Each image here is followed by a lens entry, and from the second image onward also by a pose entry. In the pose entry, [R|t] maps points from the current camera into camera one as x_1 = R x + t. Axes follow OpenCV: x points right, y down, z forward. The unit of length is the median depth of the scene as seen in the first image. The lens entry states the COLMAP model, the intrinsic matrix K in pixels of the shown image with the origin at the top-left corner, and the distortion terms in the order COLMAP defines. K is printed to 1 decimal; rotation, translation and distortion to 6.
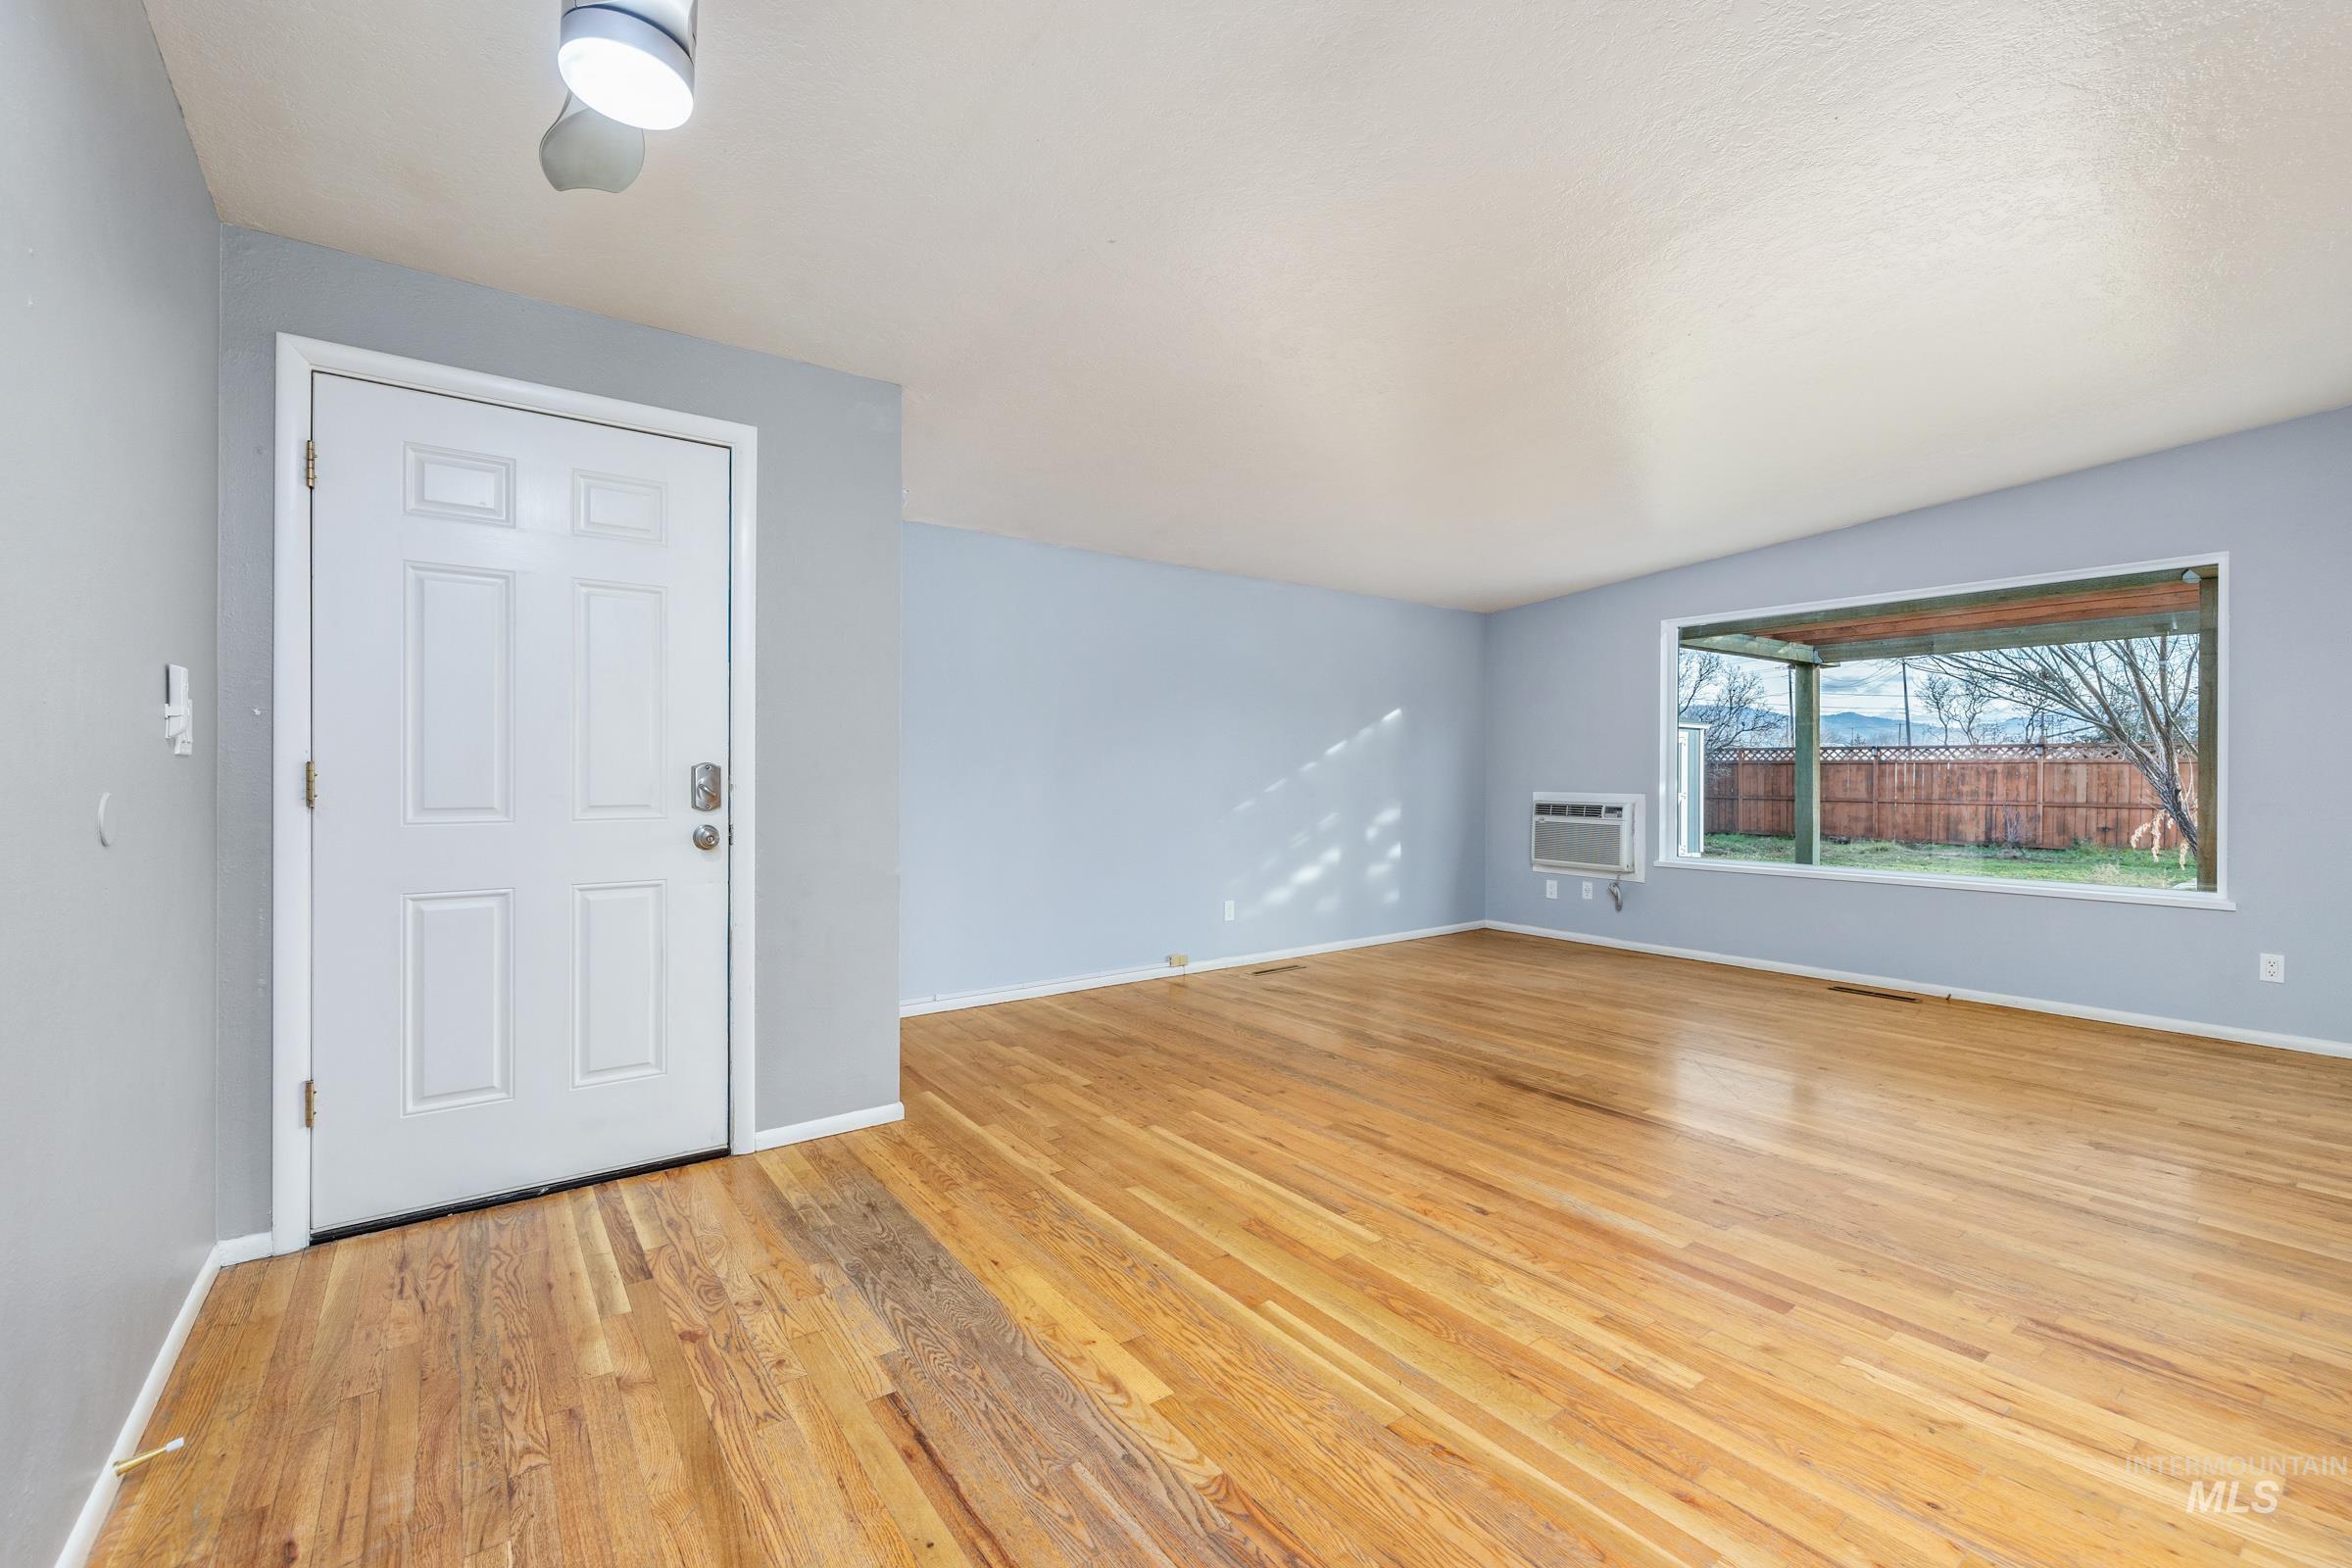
lens RADIAL K [[981.1, 0, 1184.1], [0, 981.1, 773.3], [0, 0, 1]] dist [-0.000902, -0.000120]
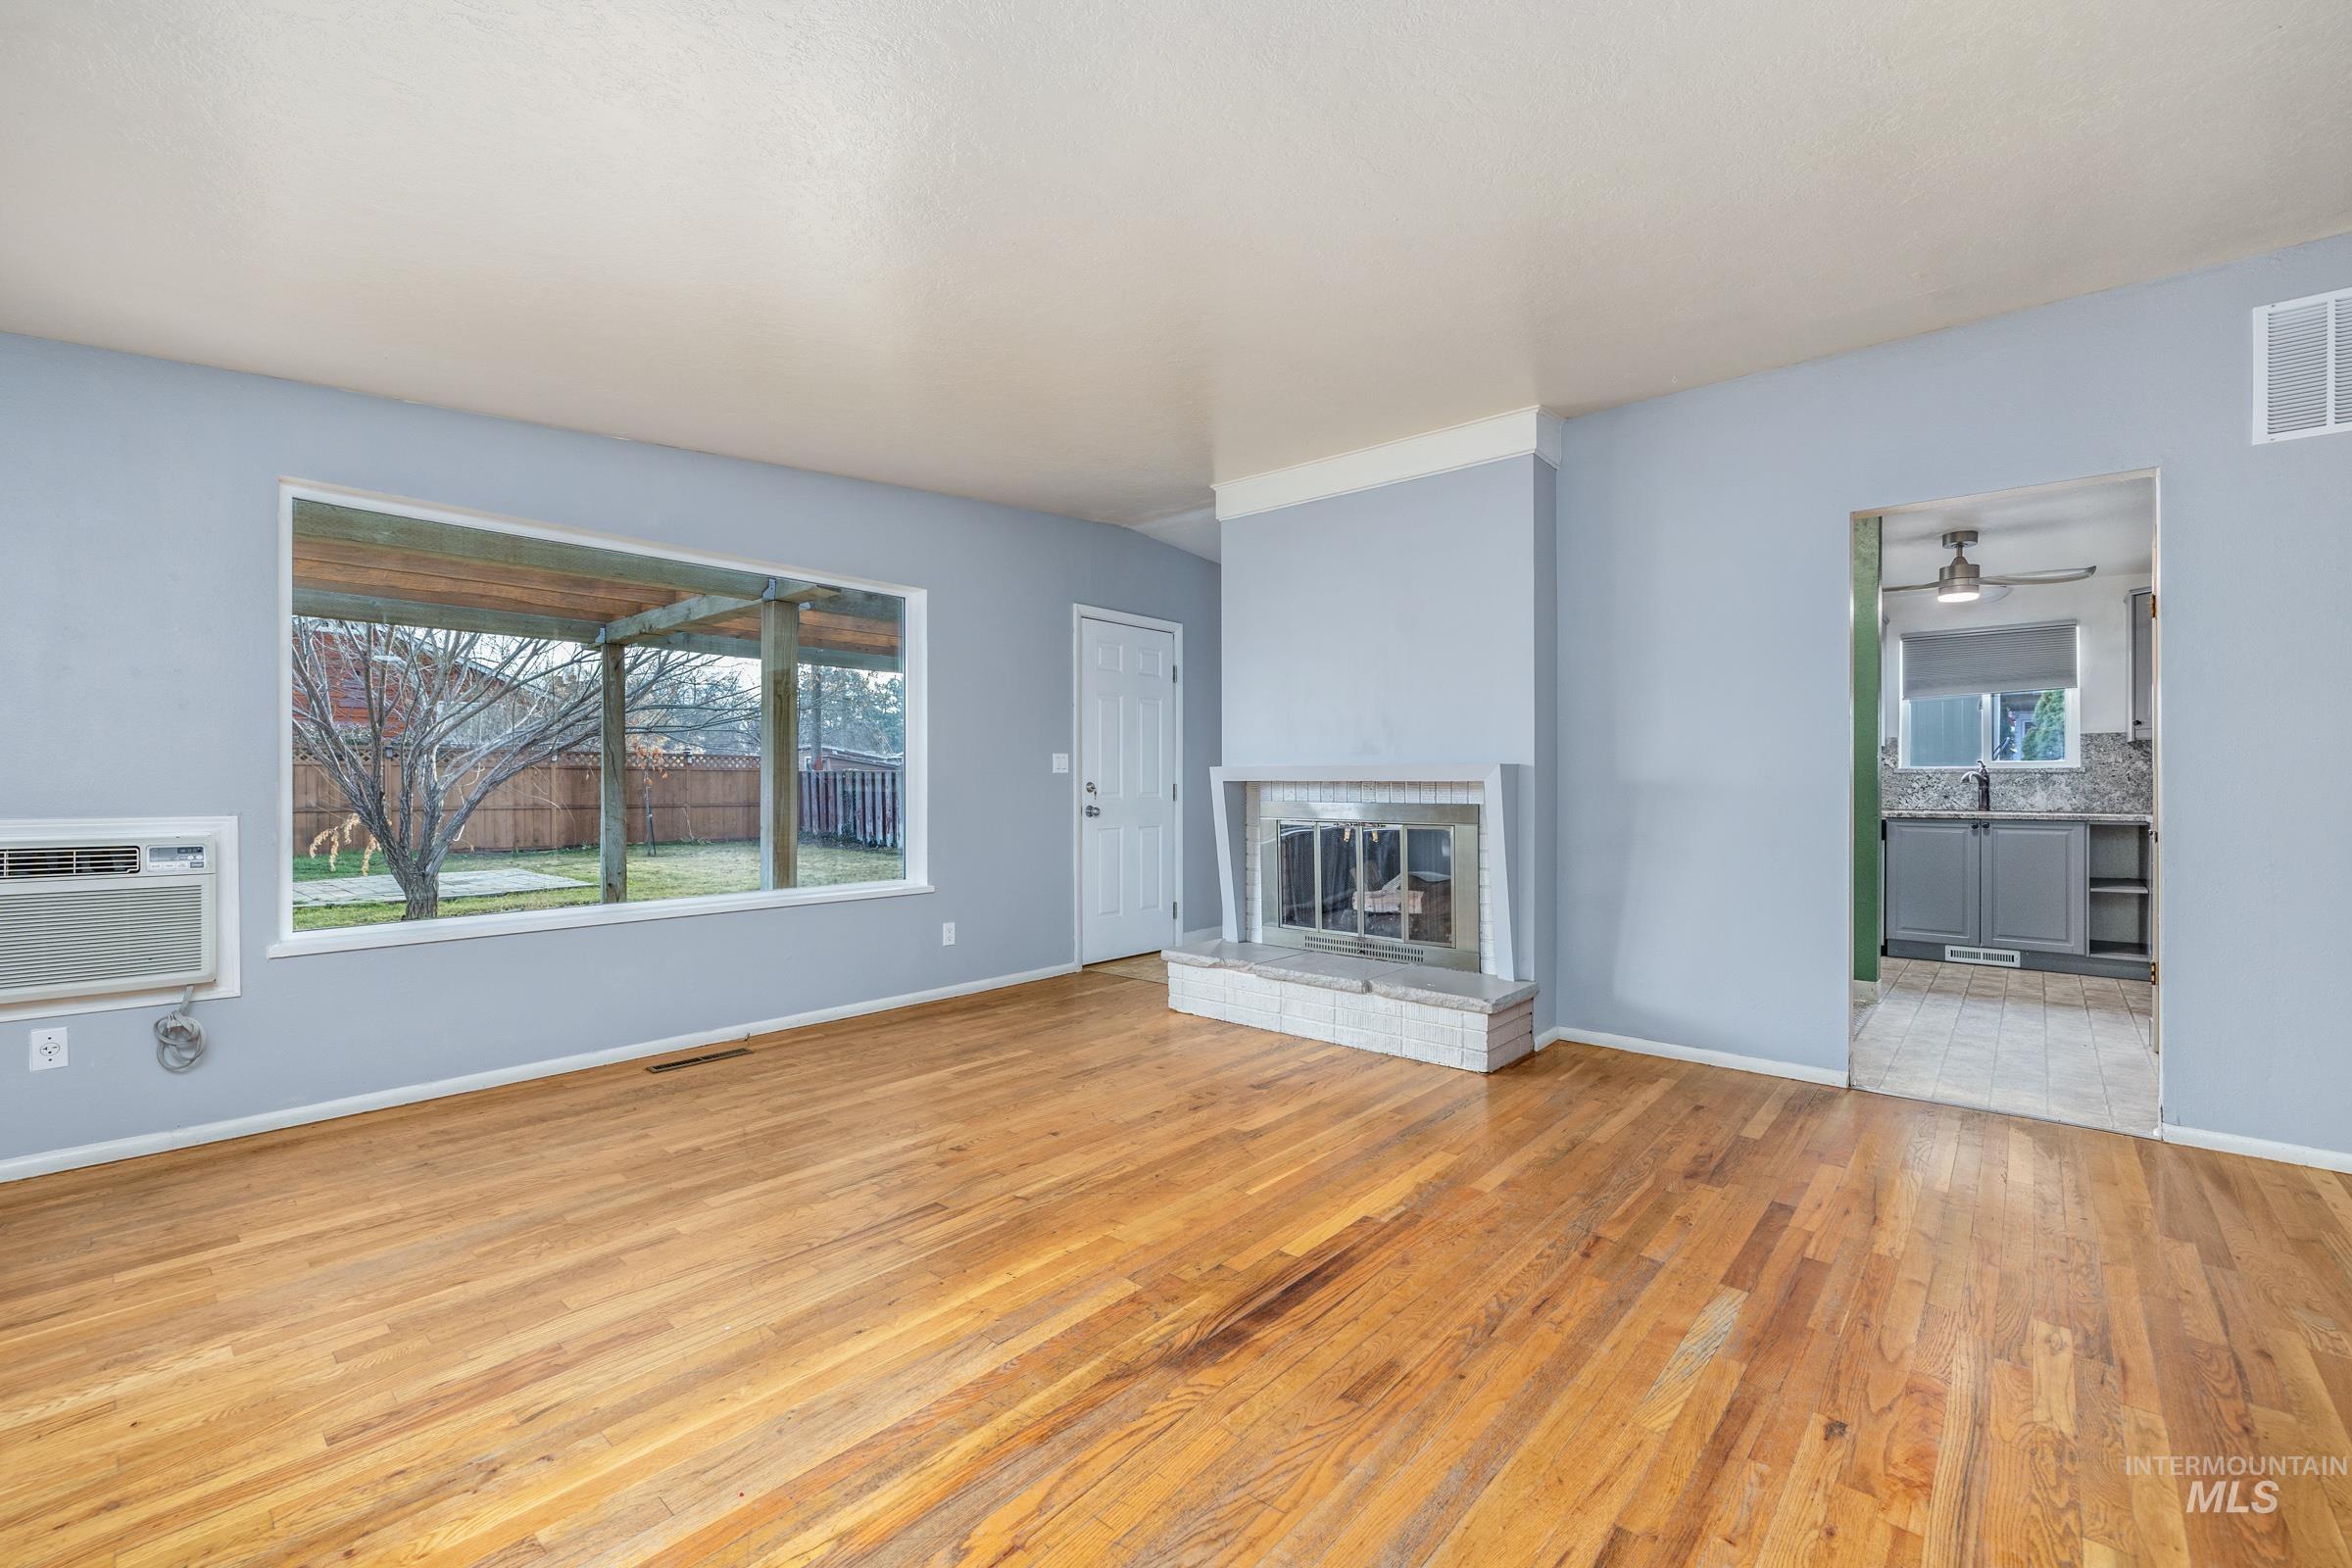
lens RADIAL K [[978.0, 0, 1176.0], [0, 978.0, 784.0], [0, 0, 1]] dist [-0.001005, -0.000102]
pose [[-0.202046, -0.005434, 0.979361, -0.209264], [-0.004188, 0.999980, 0.004685, 0.002180], [-0.979367, -0.003155, -0.202065, 1.267663]]
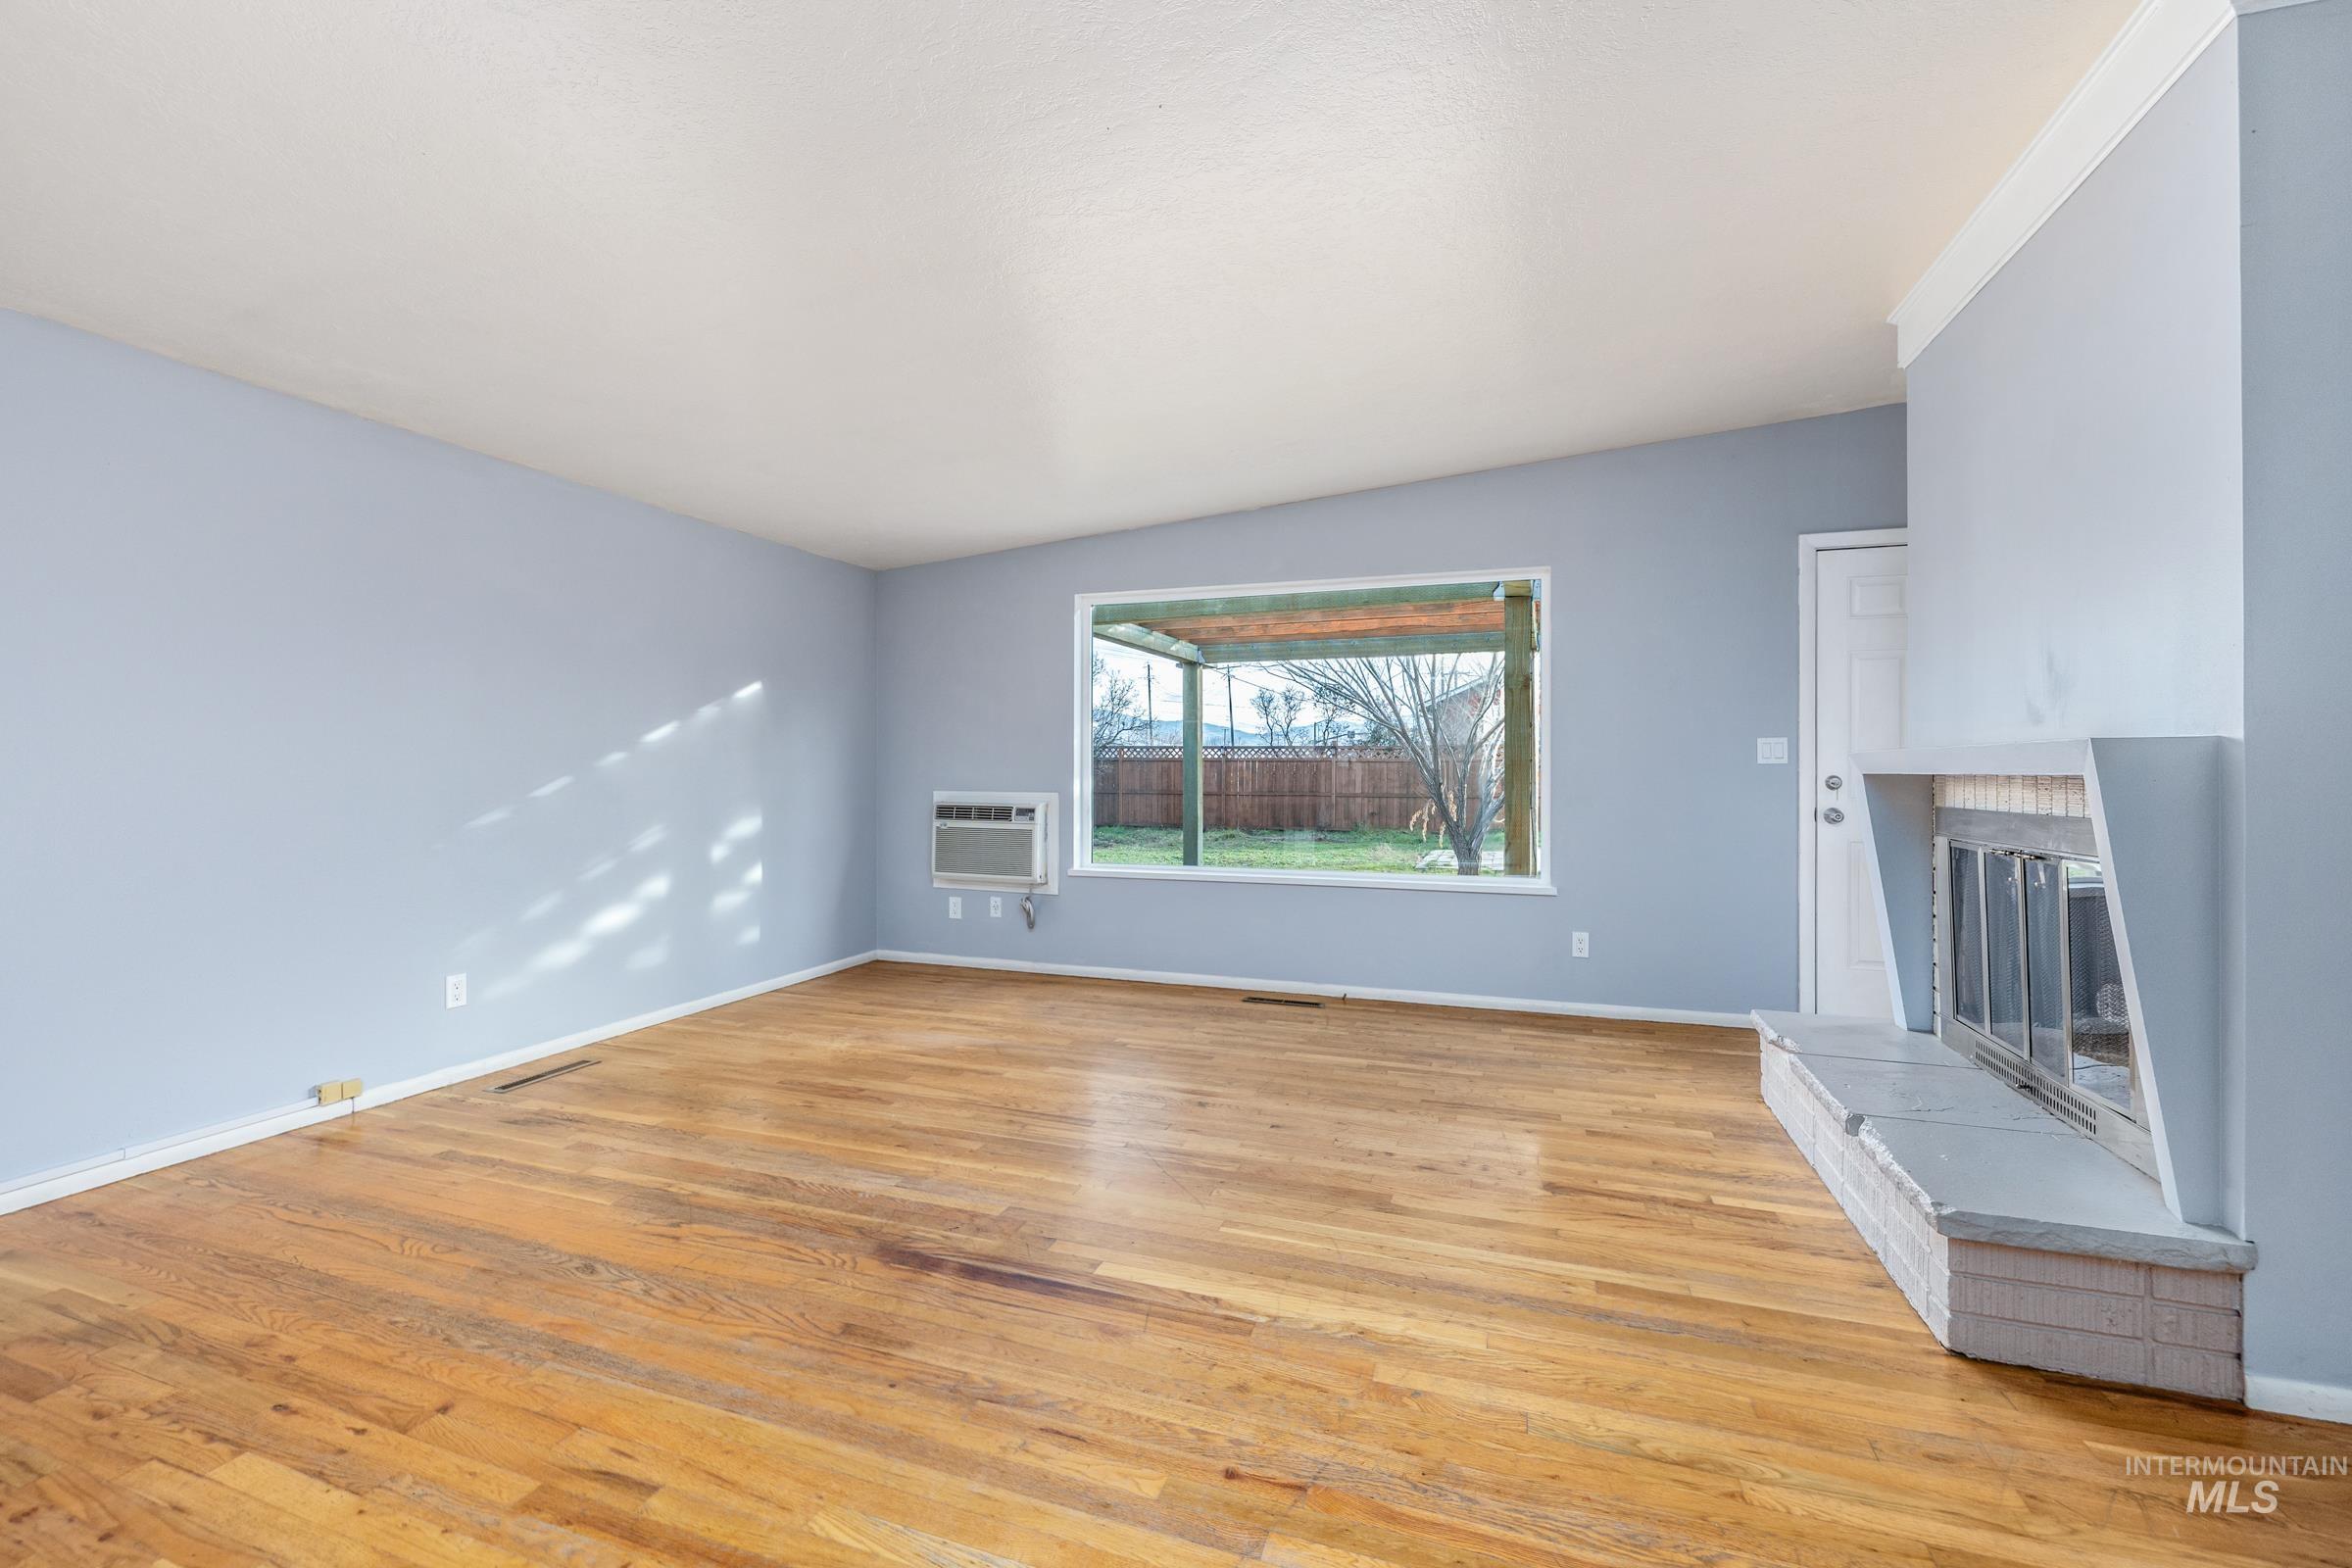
lens RADIAL K [[988.7, 0, 1180.6], [0, 988.7, 774.2], [0, 0, 1]] dist [-0.001768, -0.000902]
pose [[0.832445, -0.001425, 0.554106, 0.147142], [-0.001291, 0.999989, 0.004511, 0.001100], [-0.554107, -0.004470, 0.832434, 0.417772]]
